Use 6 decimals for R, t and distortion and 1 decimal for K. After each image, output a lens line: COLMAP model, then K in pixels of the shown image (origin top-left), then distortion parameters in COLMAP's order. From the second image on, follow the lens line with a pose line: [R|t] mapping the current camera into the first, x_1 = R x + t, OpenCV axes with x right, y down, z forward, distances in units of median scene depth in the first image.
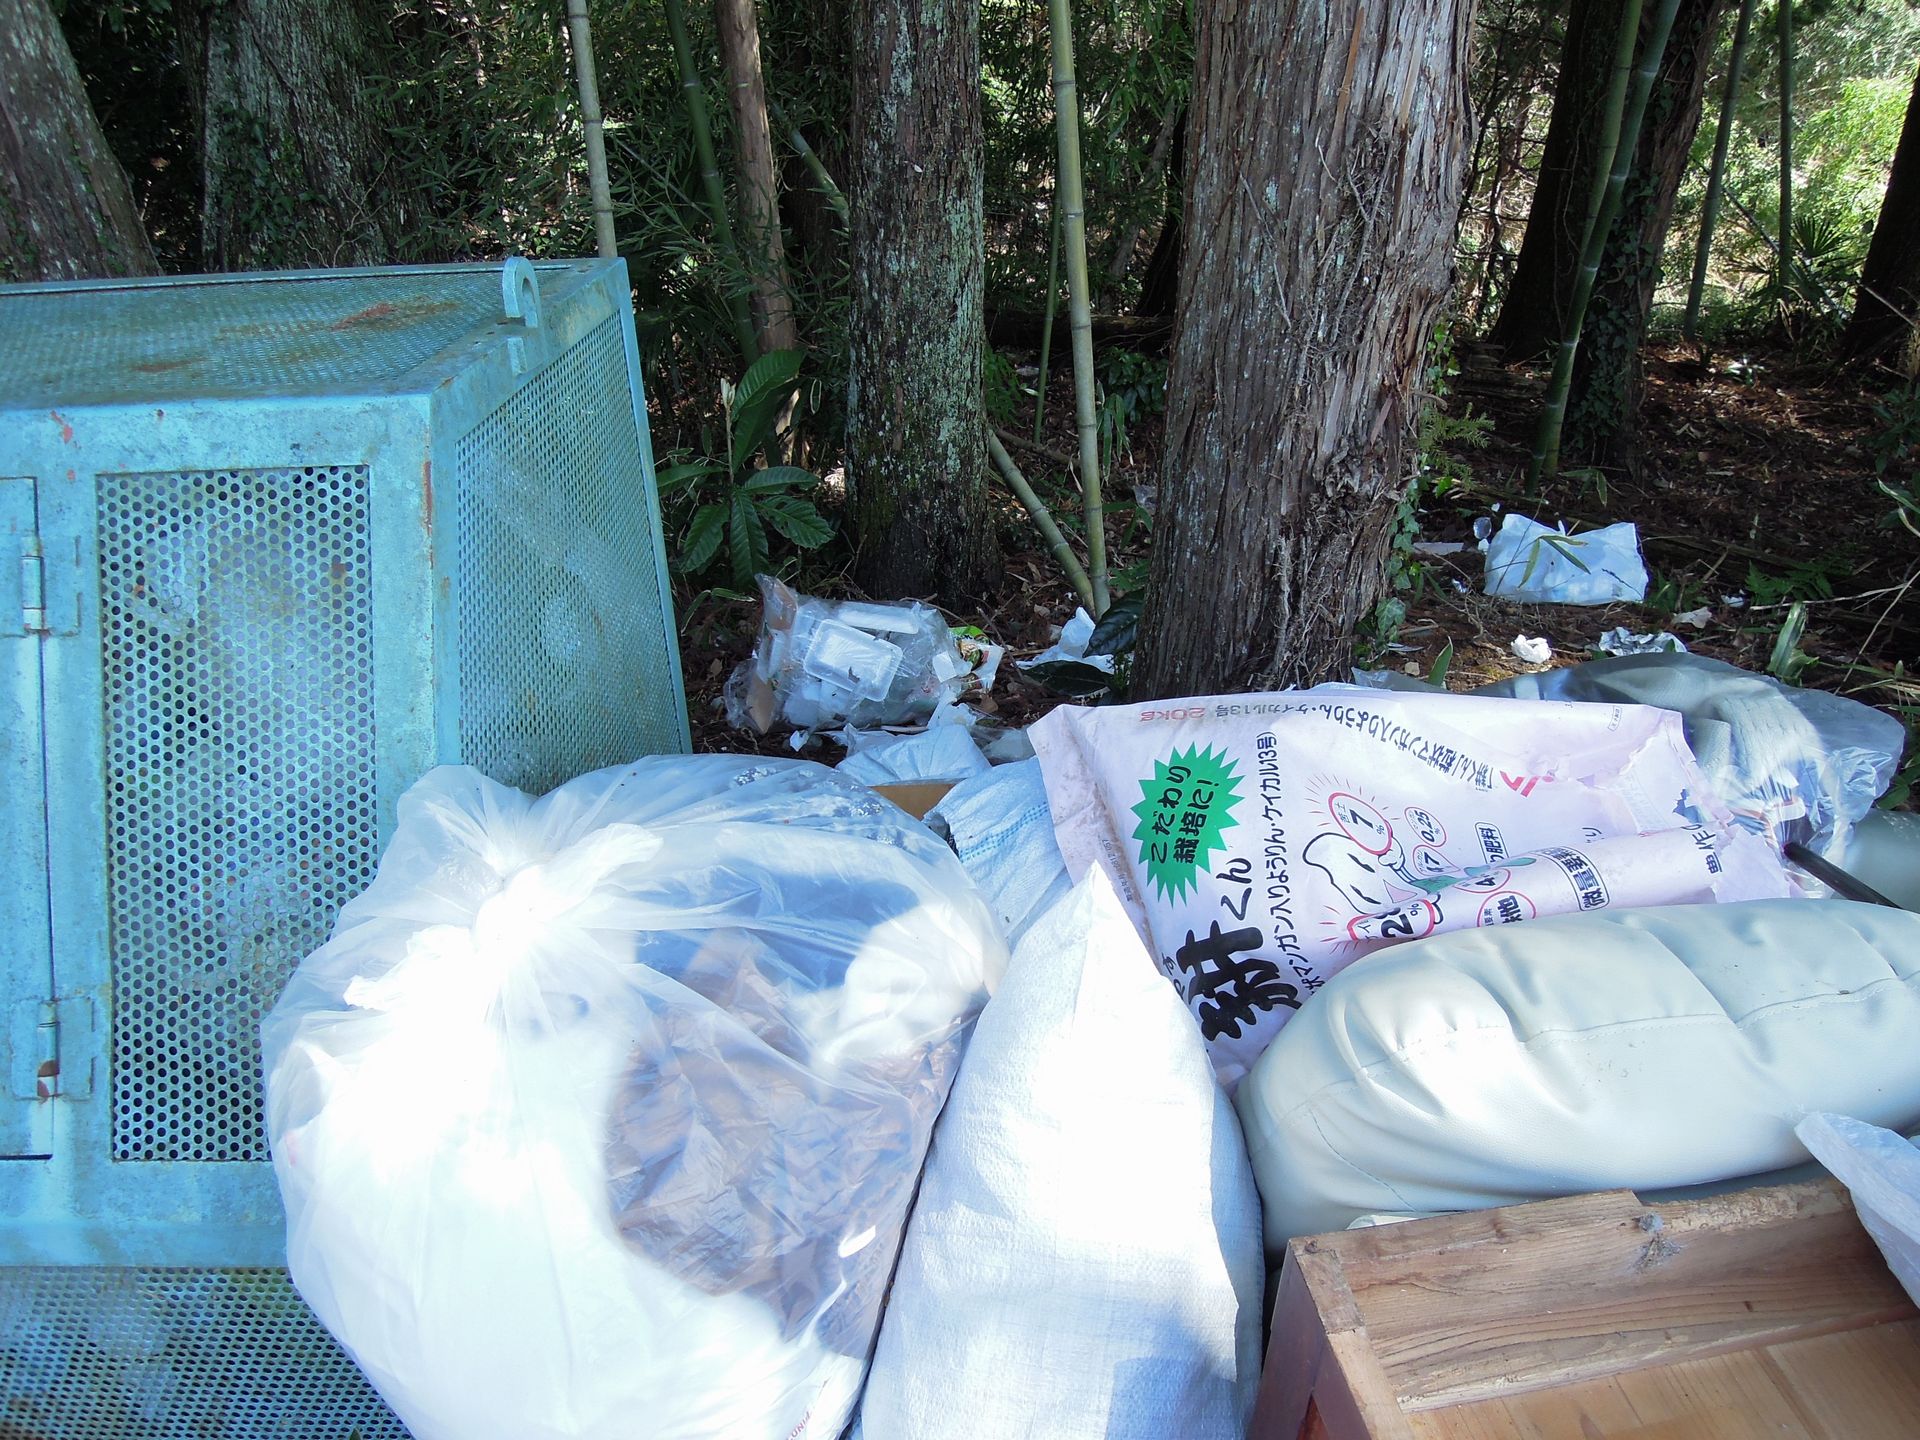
lens RADIAL K [[1342.1, 0, 960.0], [0, 1342.1, 720.0], [0, 0, 1]] dist [-0.042125, 0.003234]
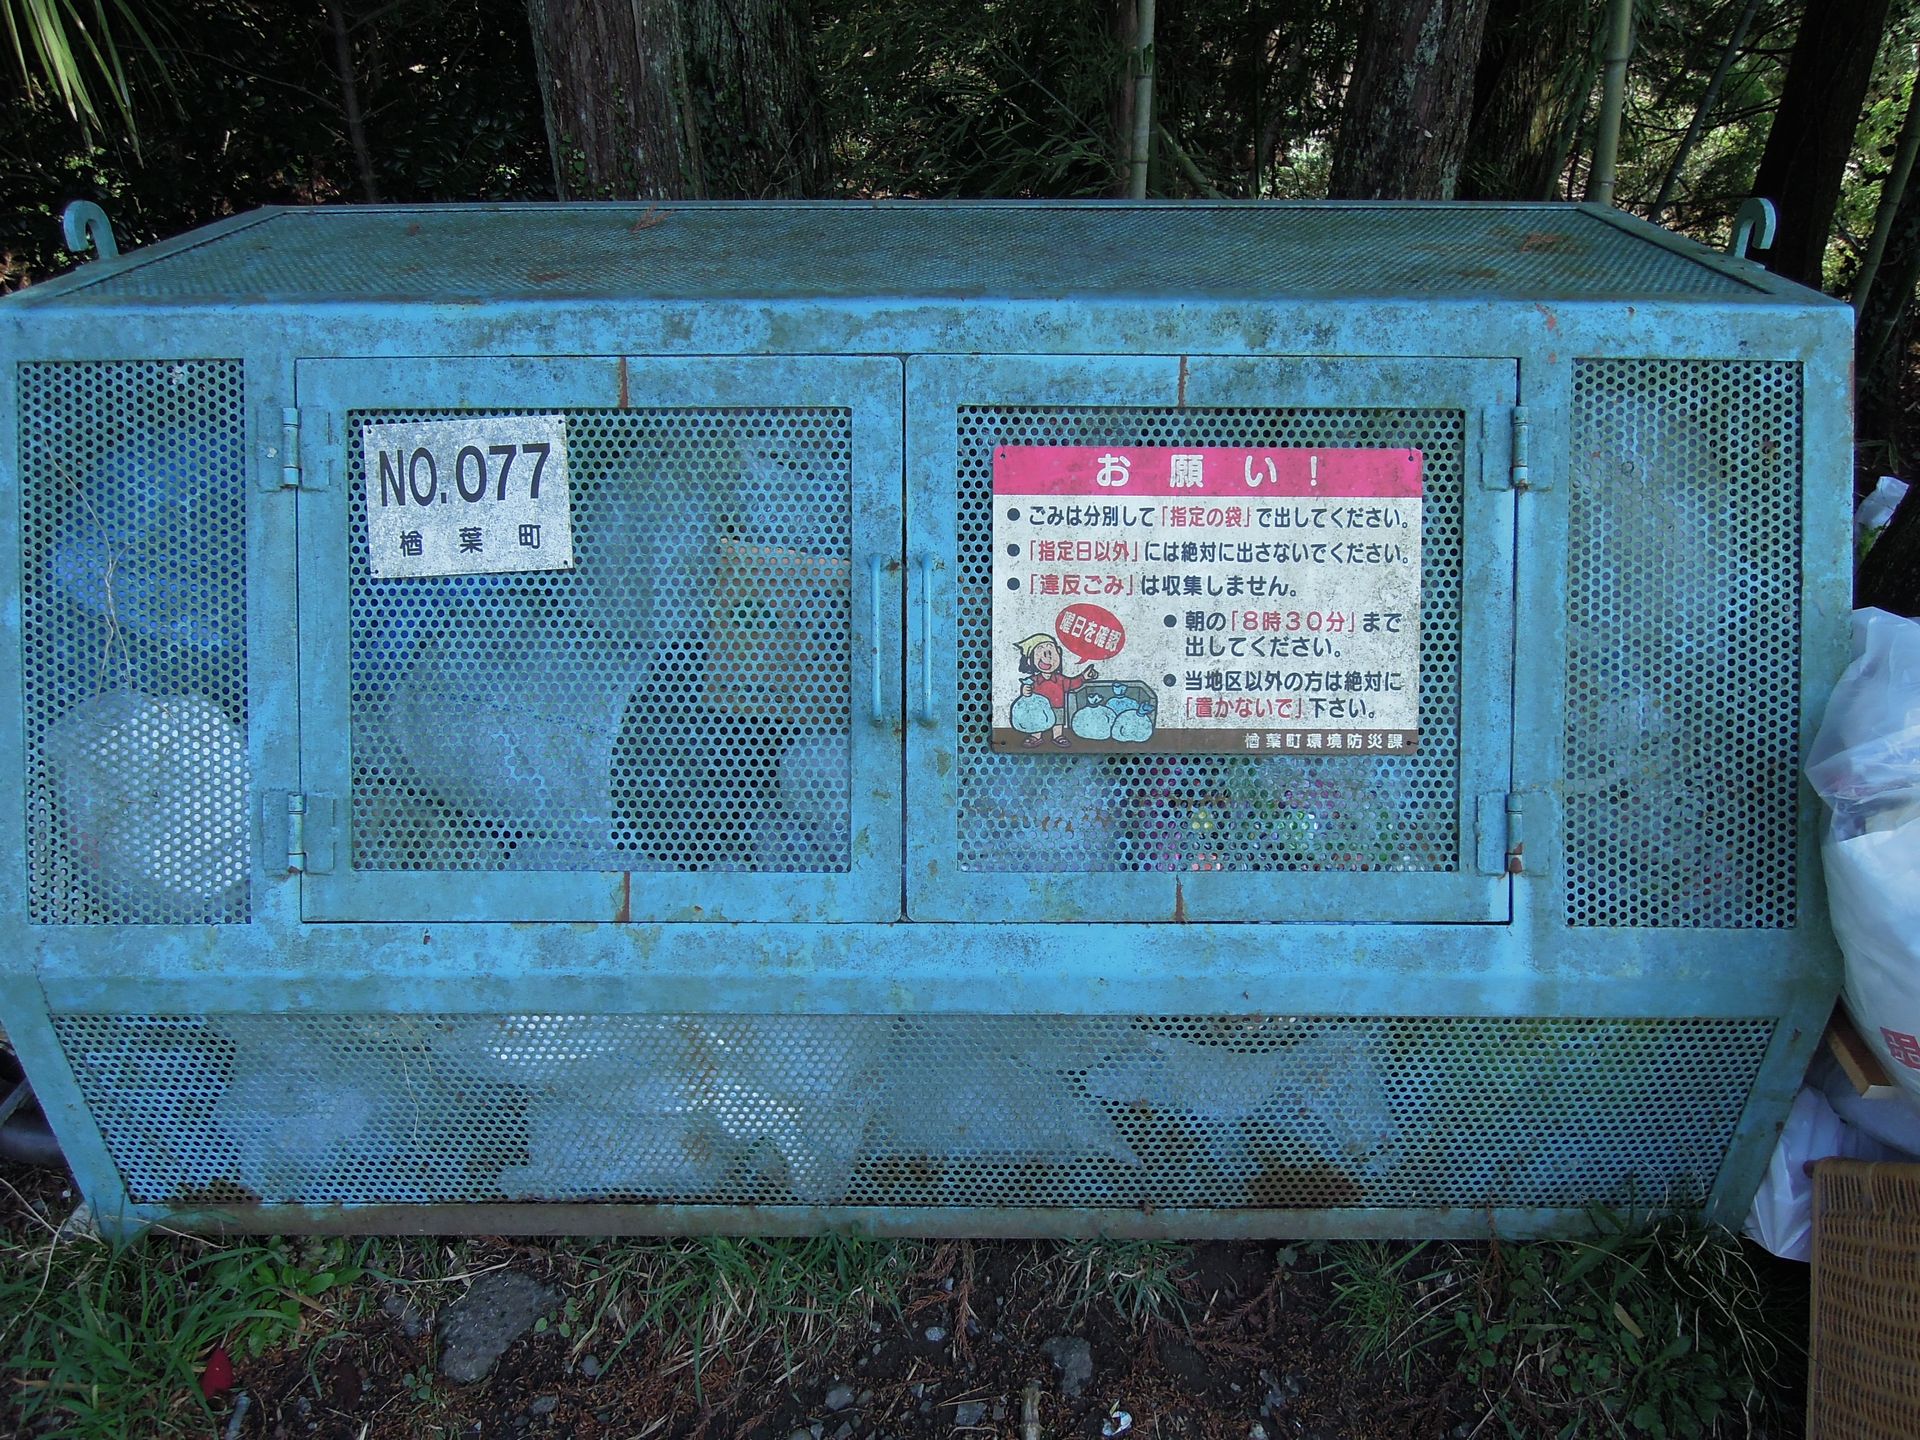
lens RADIAL K [[1342.1, 0, 960.0], [0, 1342.1, 720.0], [0, 0, 1]] dist [-0.042125, 0.003234]
pose [[0.999514, 0.030602, -0.005912, -1.196789], [-0.030471, 0.999312, 0.021136, 0.135990], [0.006555, -0.020946, 0.999759, -0.225352]]
